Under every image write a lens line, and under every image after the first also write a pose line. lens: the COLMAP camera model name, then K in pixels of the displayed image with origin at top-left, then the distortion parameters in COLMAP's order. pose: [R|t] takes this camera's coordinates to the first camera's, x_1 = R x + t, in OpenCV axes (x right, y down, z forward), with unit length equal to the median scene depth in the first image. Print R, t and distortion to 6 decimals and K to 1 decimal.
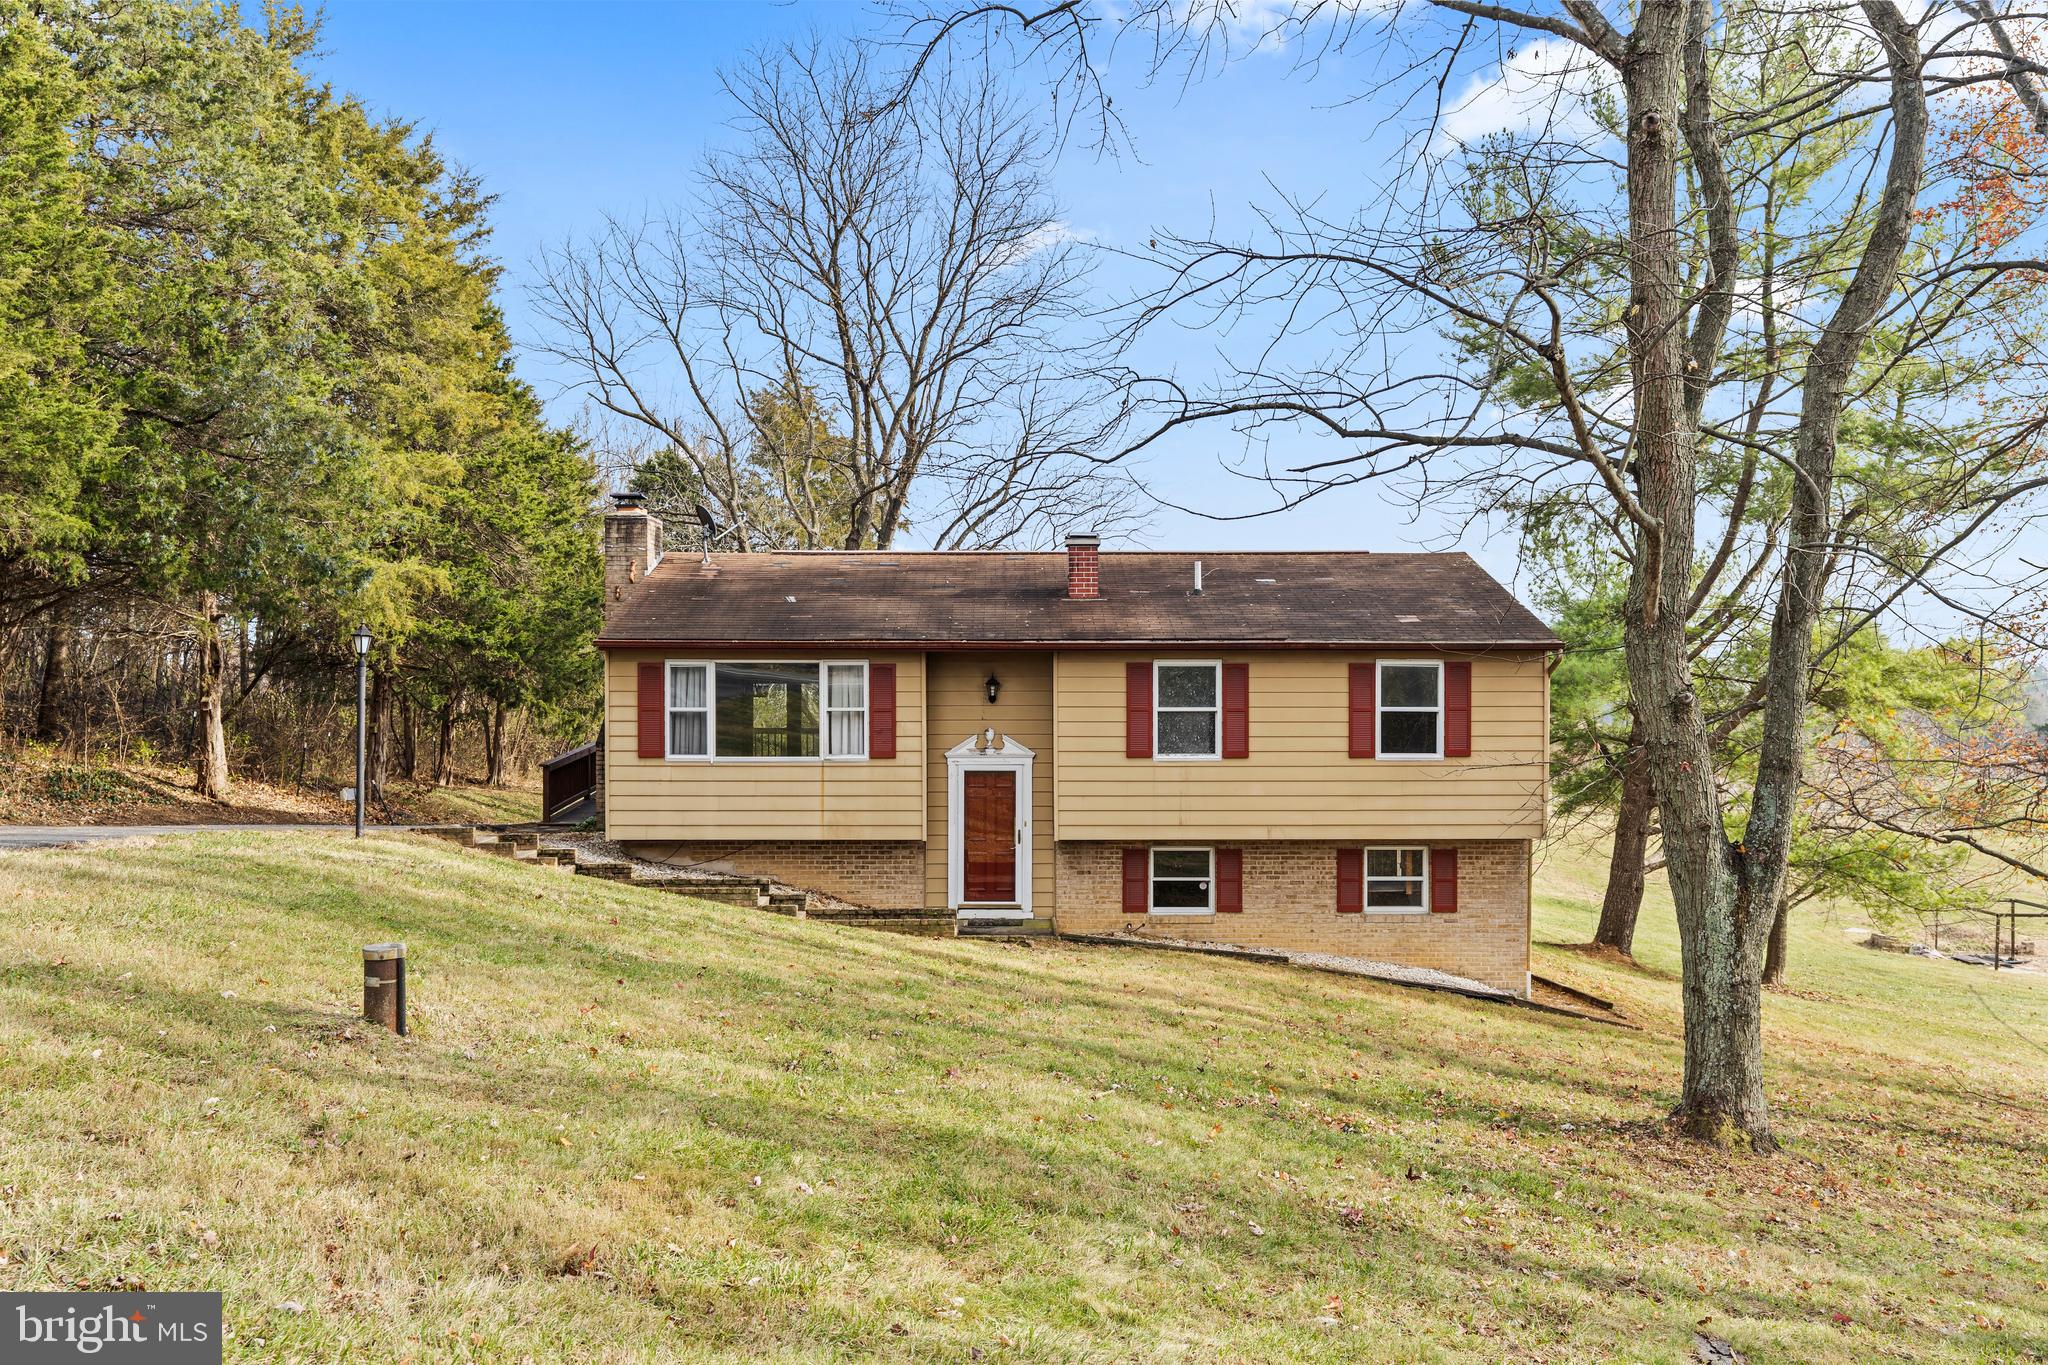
lens RADIAL K [[1614.3, 0, 1013.8], [0, 1614.3, 687.3], [0, 0, 1]] dist [0.002729, 0.005331]
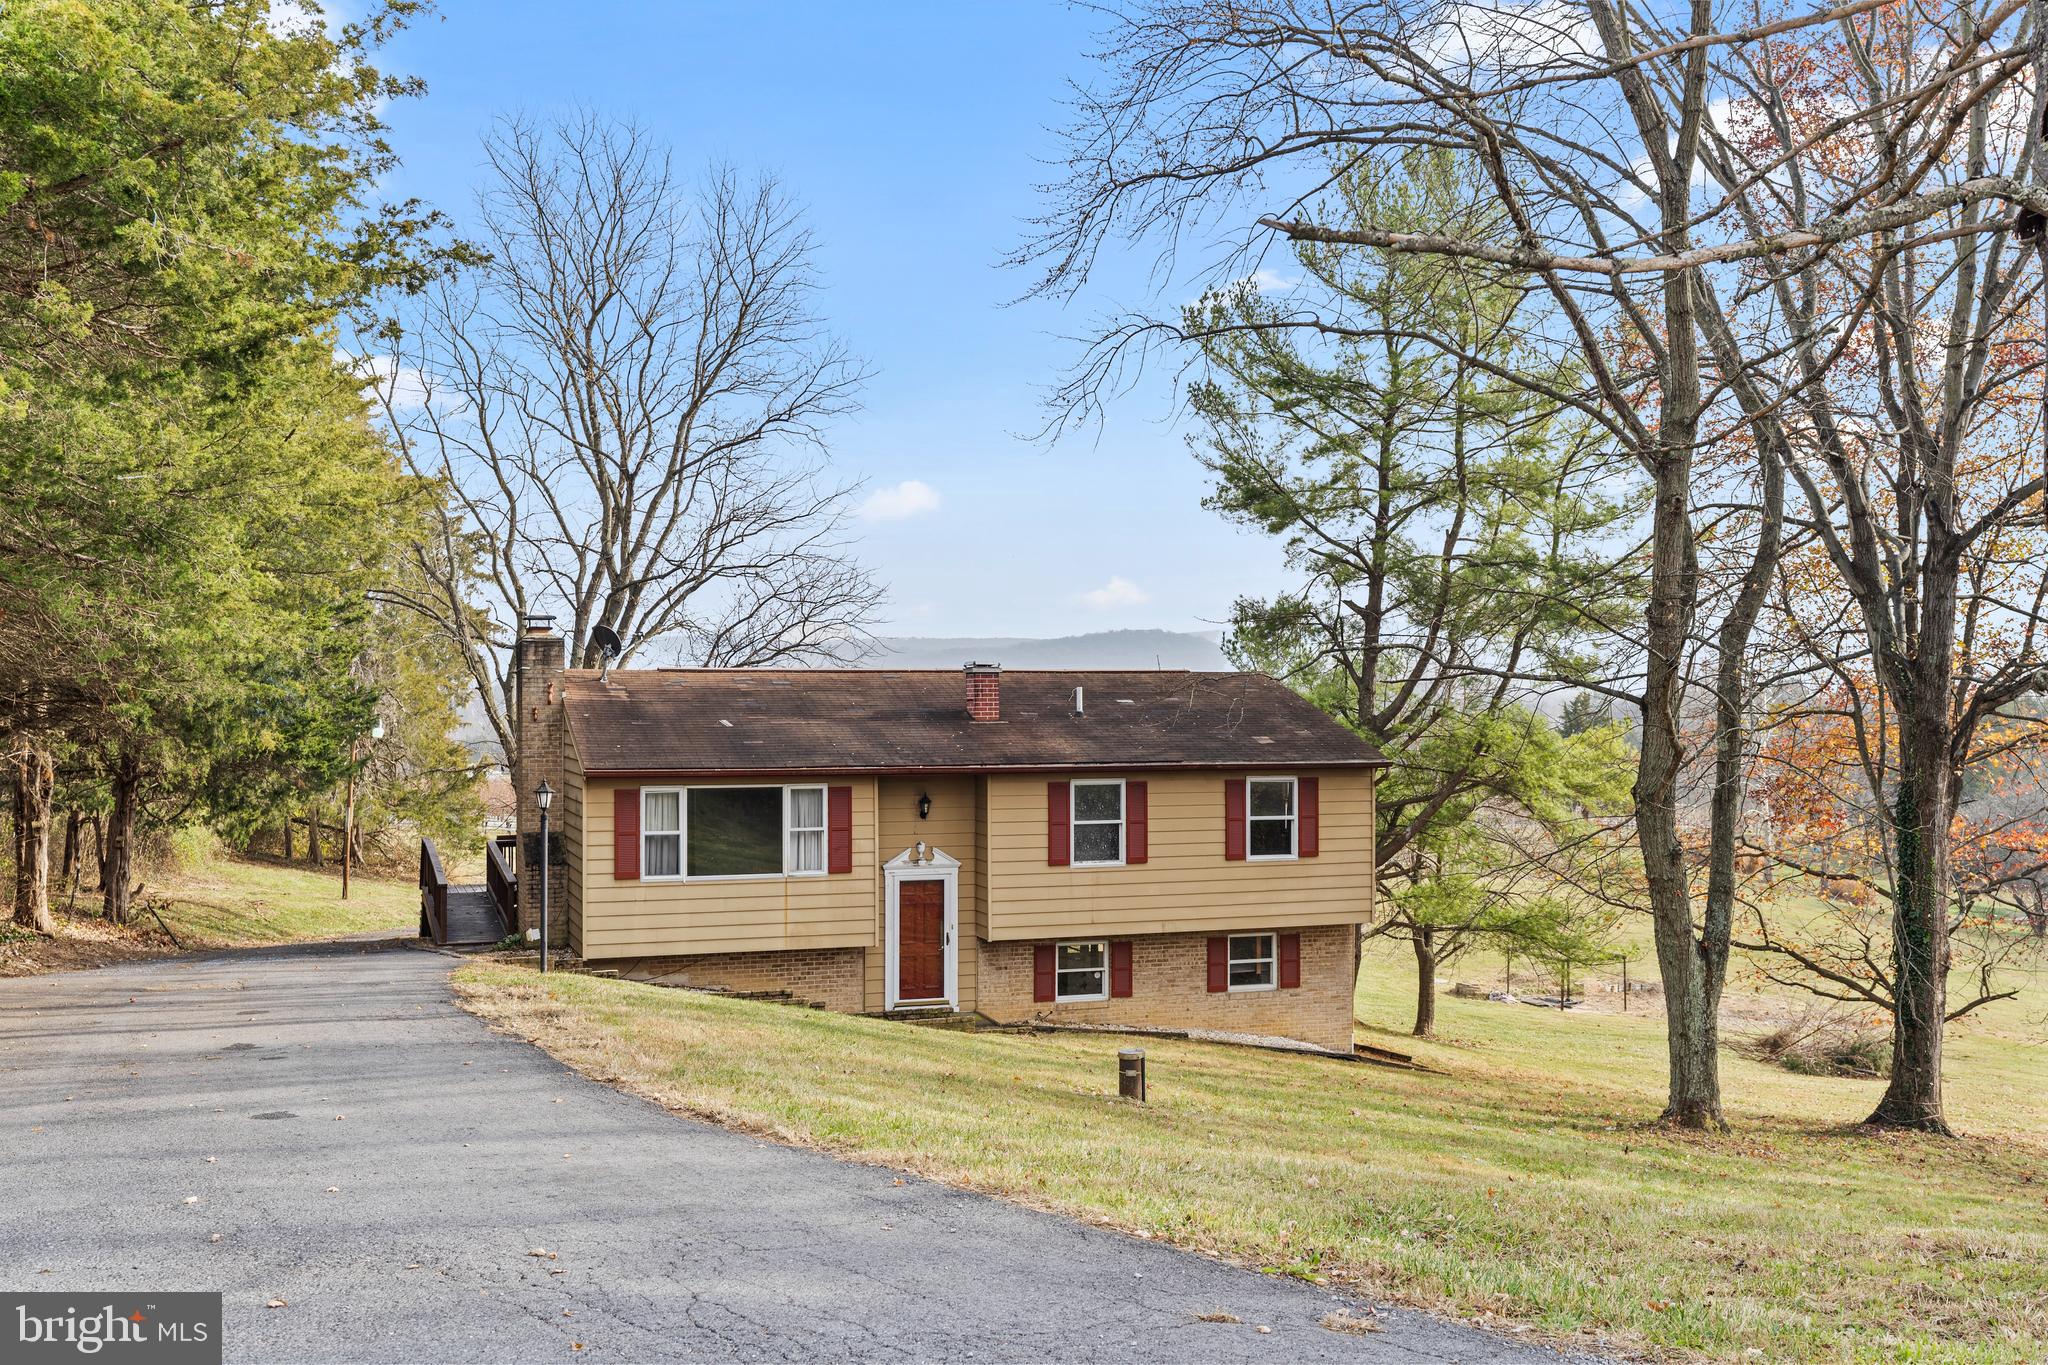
lens RADIAL K [[1930.7, 0, 1026.0], [0, 1930.7, 689.9], [0, 0, 1]] dist [0.010541, 0.000000]
pose [[0.943774, 0.000441, 0.330591, -0.391092], [0.004404, 0.999894, -0.013907, -0.060955], [-0.330562, 0.014581, 0.943672, -0.278410]]
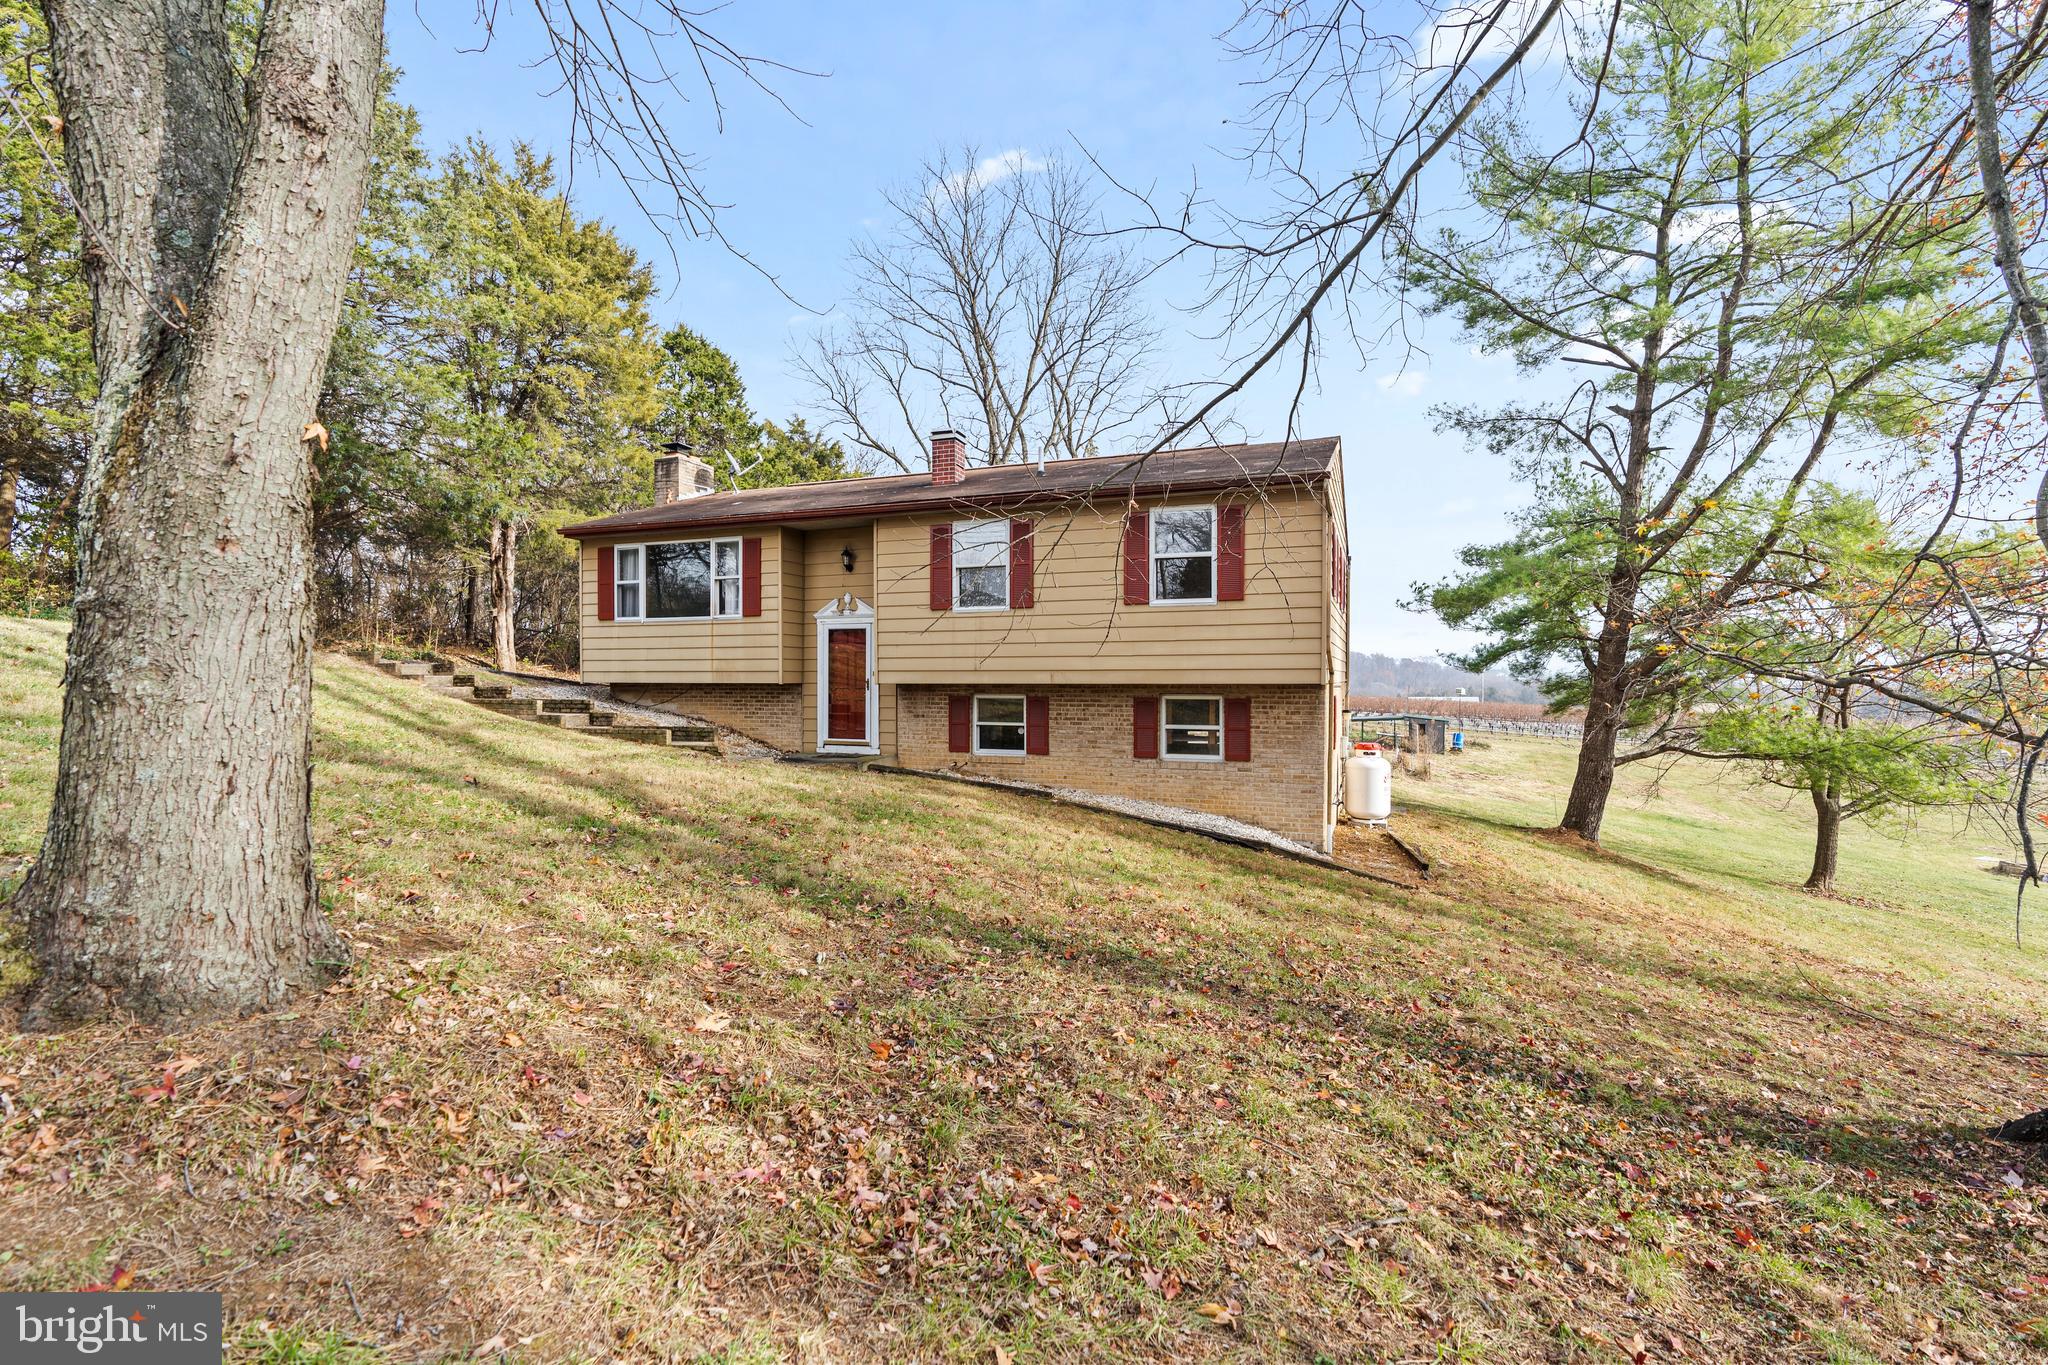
lens RADIAL K [[939.9, 0, 1020.1], [0, 939.9, 685.1], [0, 0, 1]] dist [-0.012166, 0.002126]
pose [[0.928238, 0.002040, -0.371982, 0.366148], [-0.004724, 0.999969, -0.006306, 0.098306], [0.371958, 0.007611, 0.928218, 0.413036]]
